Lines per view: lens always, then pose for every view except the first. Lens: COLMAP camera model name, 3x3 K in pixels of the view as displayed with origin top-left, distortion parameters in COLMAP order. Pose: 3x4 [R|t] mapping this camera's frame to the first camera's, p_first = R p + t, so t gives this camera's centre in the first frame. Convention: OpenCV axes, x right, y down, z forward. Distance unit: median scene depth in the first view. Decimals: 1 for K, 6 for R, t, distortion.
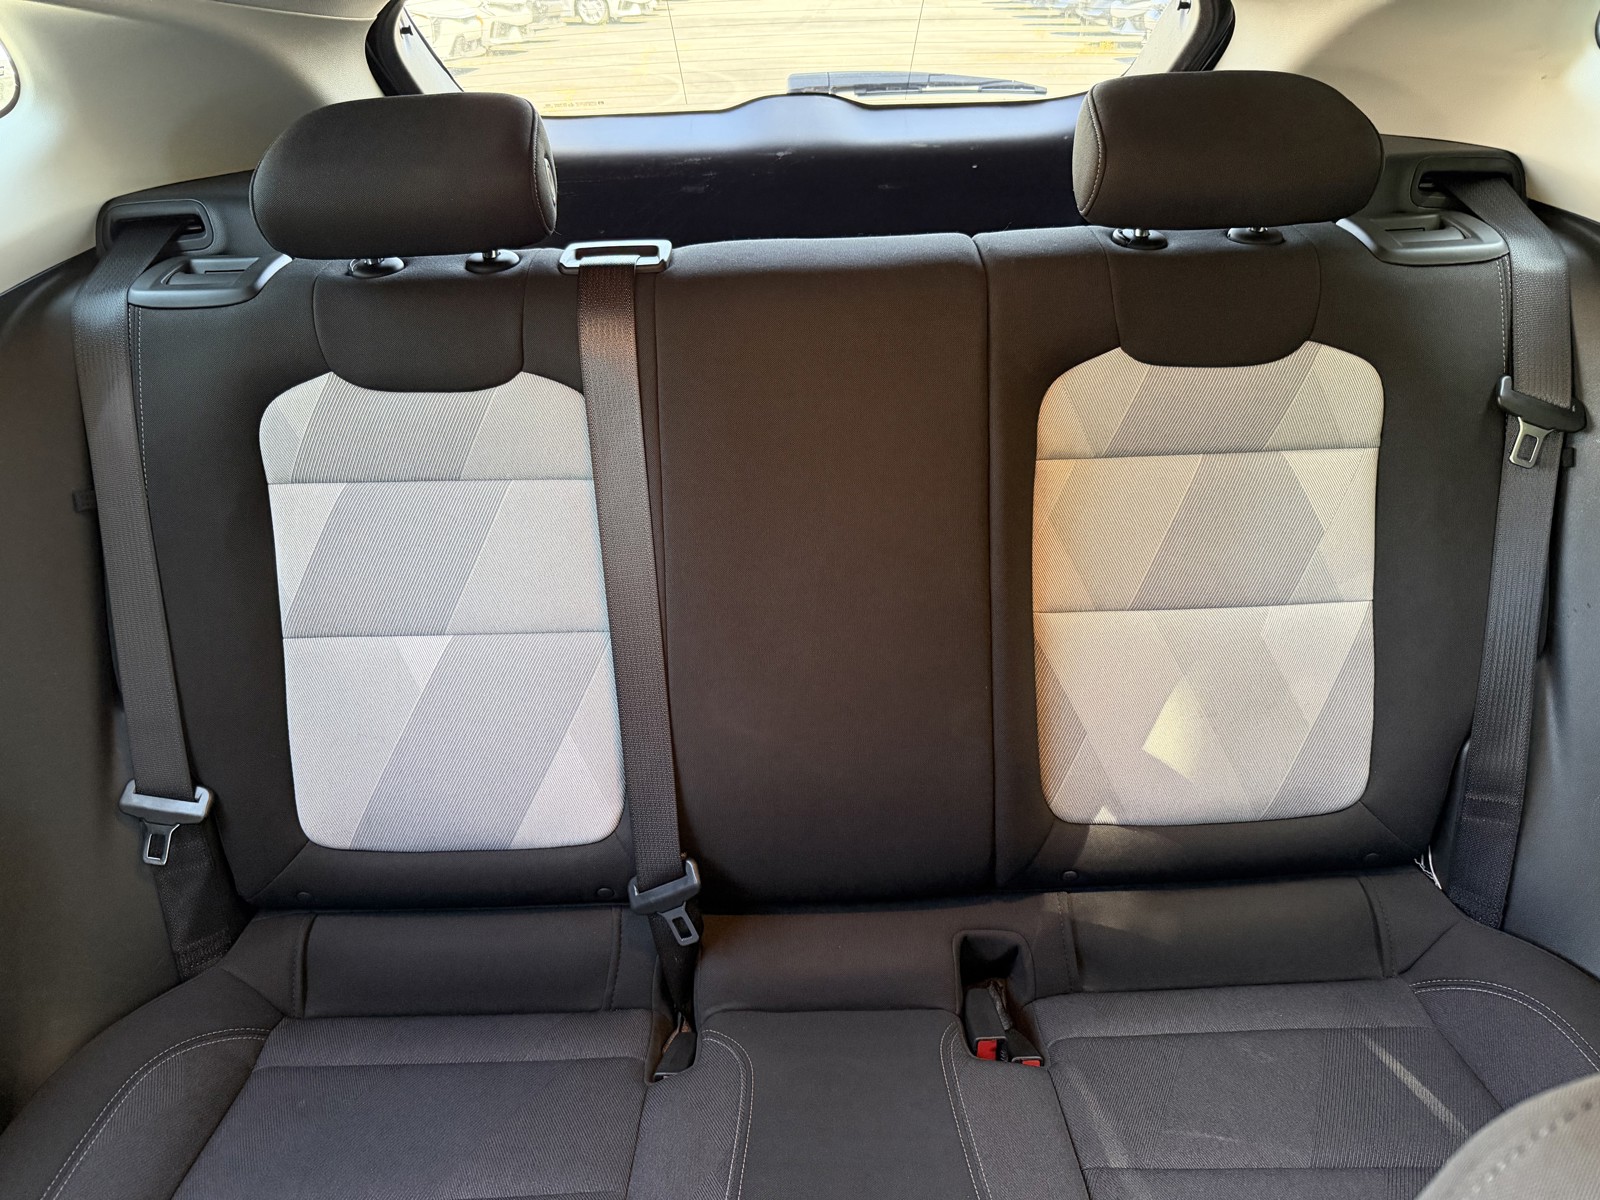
lens RADIAL K [[1155.6, 0, 800.4], [0, 1155.6, 623.0], [0, 0, 1]] dist [0.007398, 0.003125]
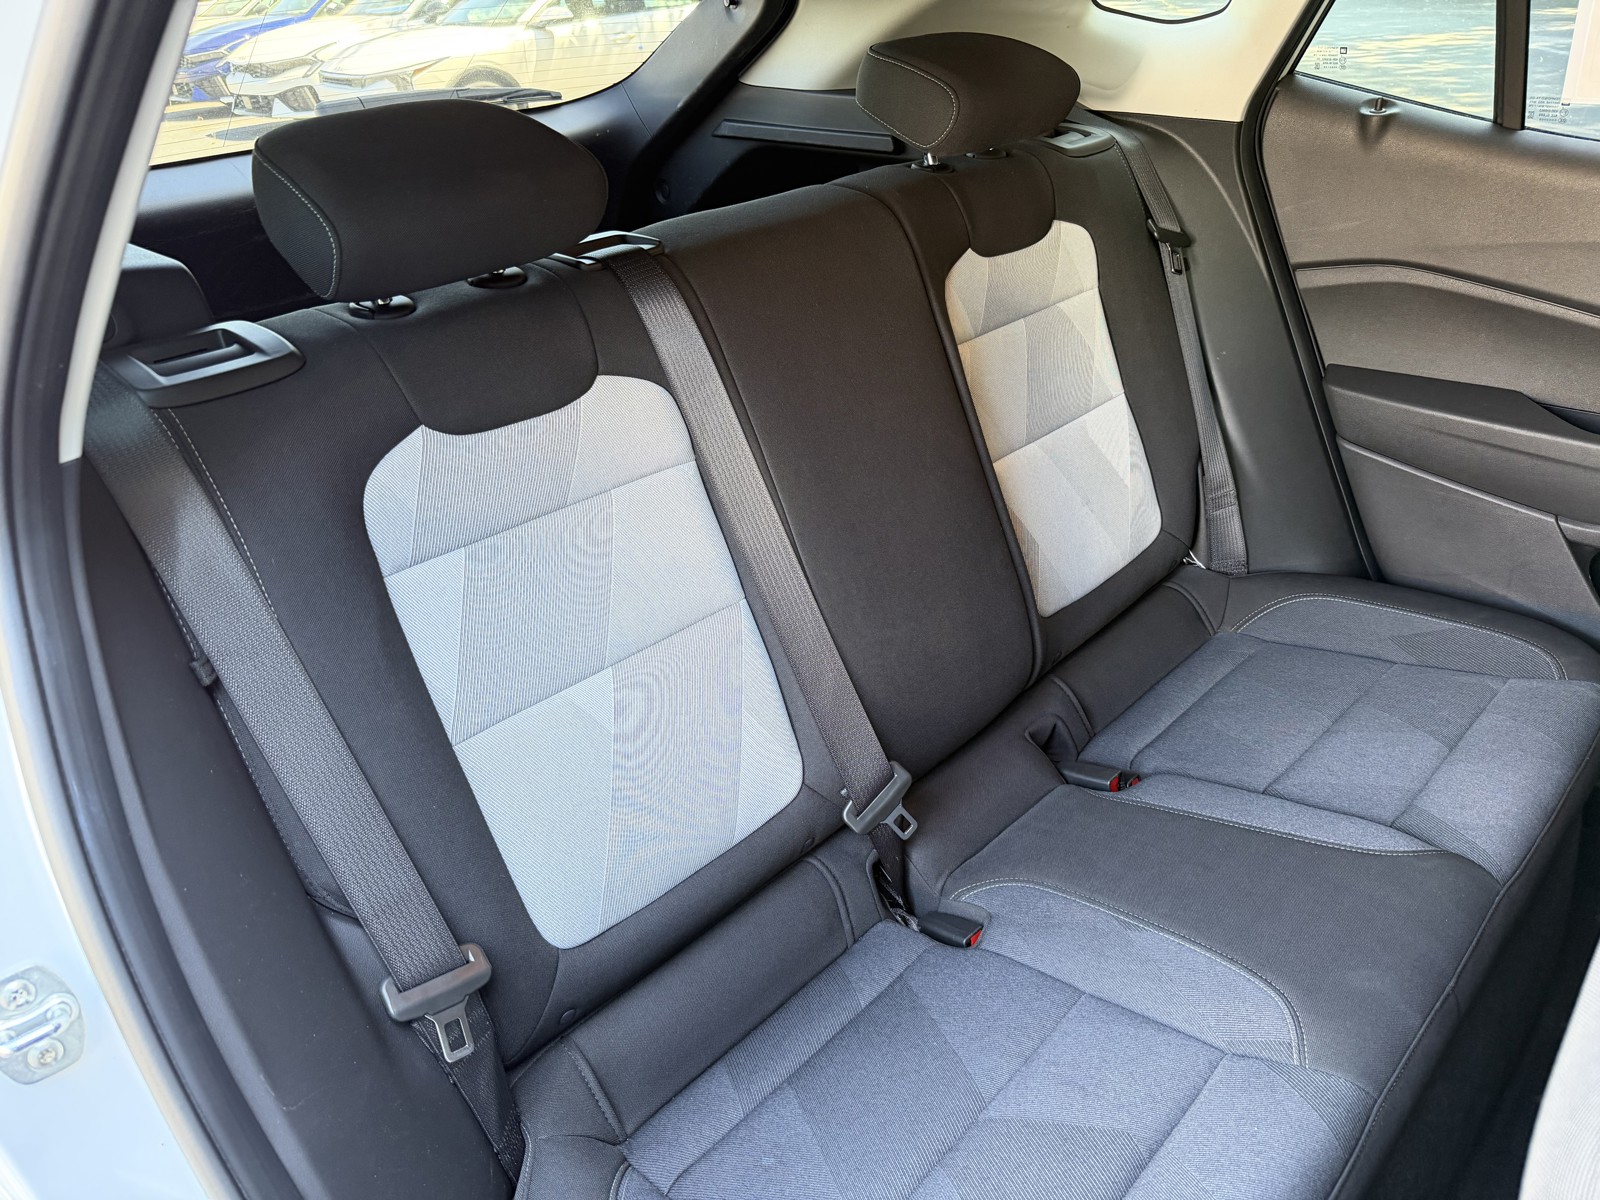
lens RADIAL K [[1119.1, 0, 794.7], [0, 1119.1, 605.2], [0, 0, 1]] dist [0.127618, -0.237472]
pose [[0.710551, -0.357127, 0.606281, -0.745574], [0.381905, 0.919410, 0.093987, -0.065442], [-0.590987, 0.164759, 0.789677, 0.187149]]
